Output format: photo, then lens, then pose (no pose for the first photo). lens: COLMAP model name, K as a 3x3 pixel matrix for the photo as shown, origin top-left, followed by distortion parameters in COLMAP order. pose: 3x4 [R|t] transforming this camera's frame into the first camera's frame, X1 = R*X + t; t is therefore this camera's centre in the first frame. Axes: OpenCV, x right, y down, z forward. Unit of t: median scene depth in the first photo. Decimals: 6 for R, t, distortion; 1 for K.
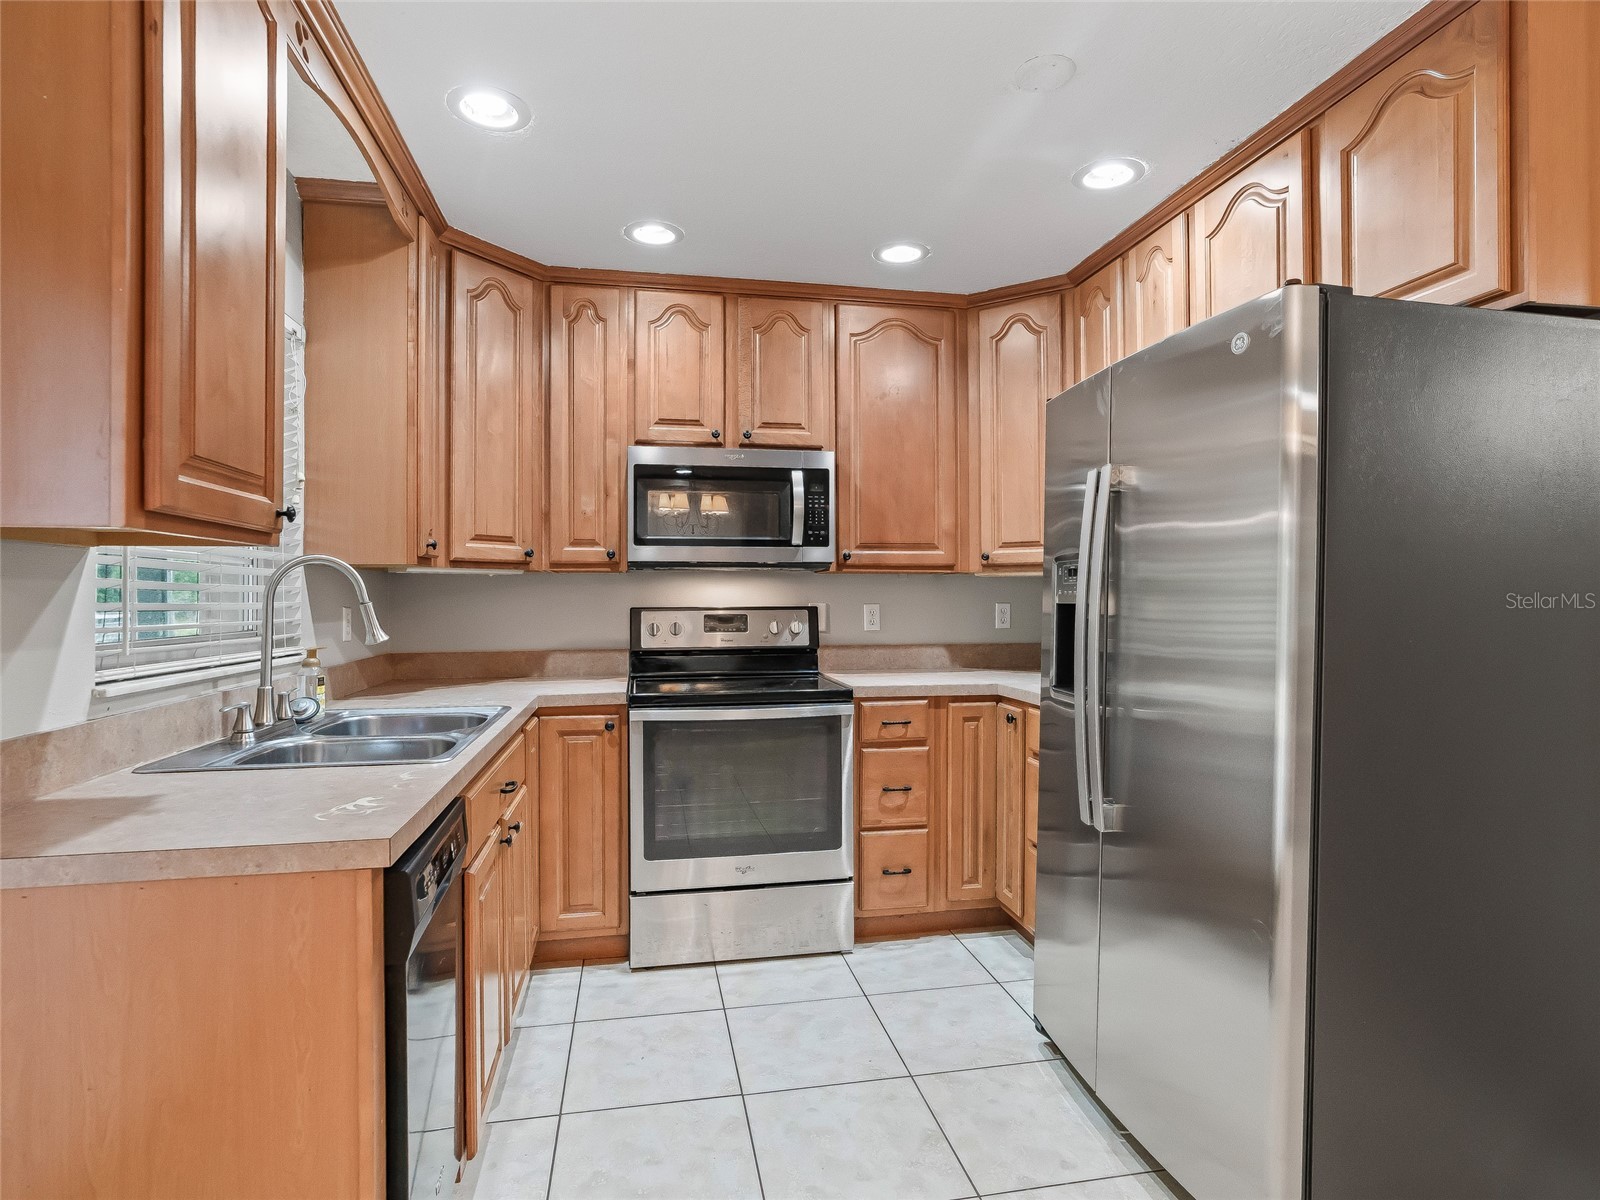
lens RADIAL K [[823.8, 0, 797.8], [0, 823.8, 597.7], [0, 0, 1]] dist [-0.018589, 0.013511]
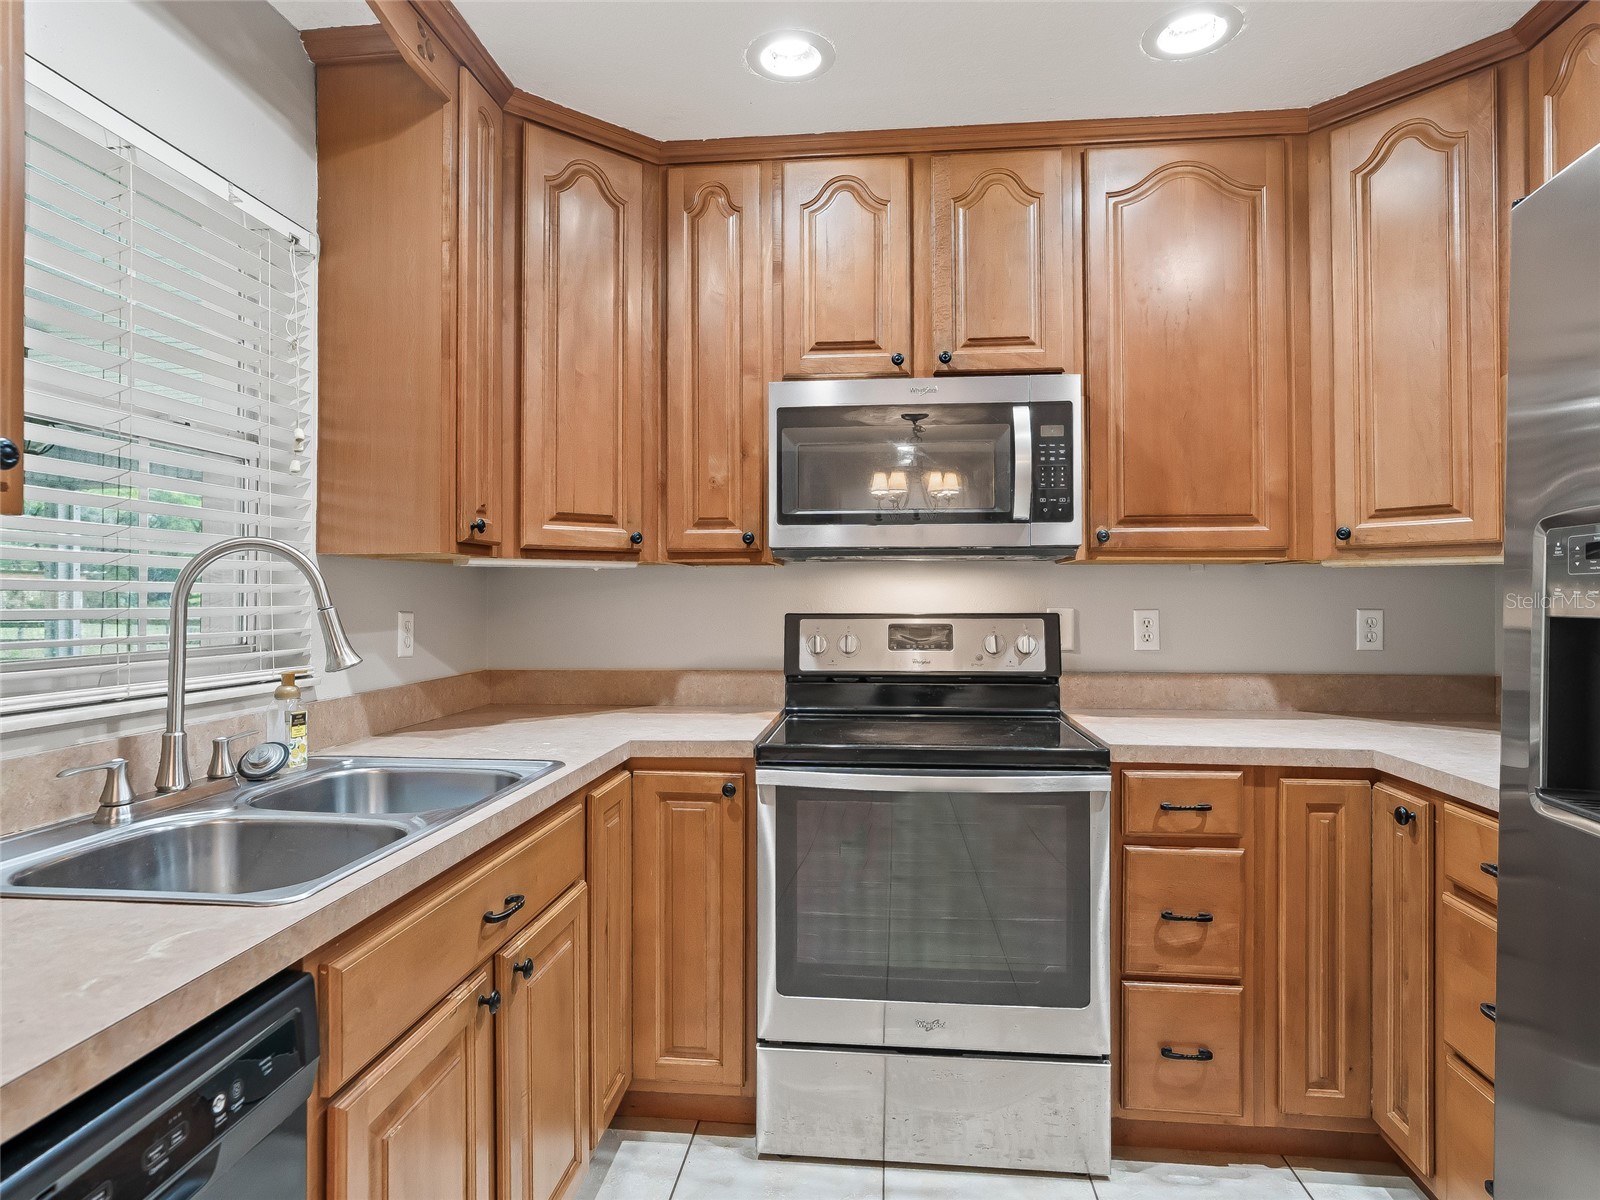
lens RADIAL K [[902.3, 0, 792.6], [0, 902.3, 586.6], [0, 0, 1]] dist [-0.019626, 0.013584]
pose [[0.956423, -0.001289, -0.291981, 0.036321], [-0.001831, 0.999944, -0.010412, -0.003540], [0.291978, 0.010493, 0.956368, 0.280879]]
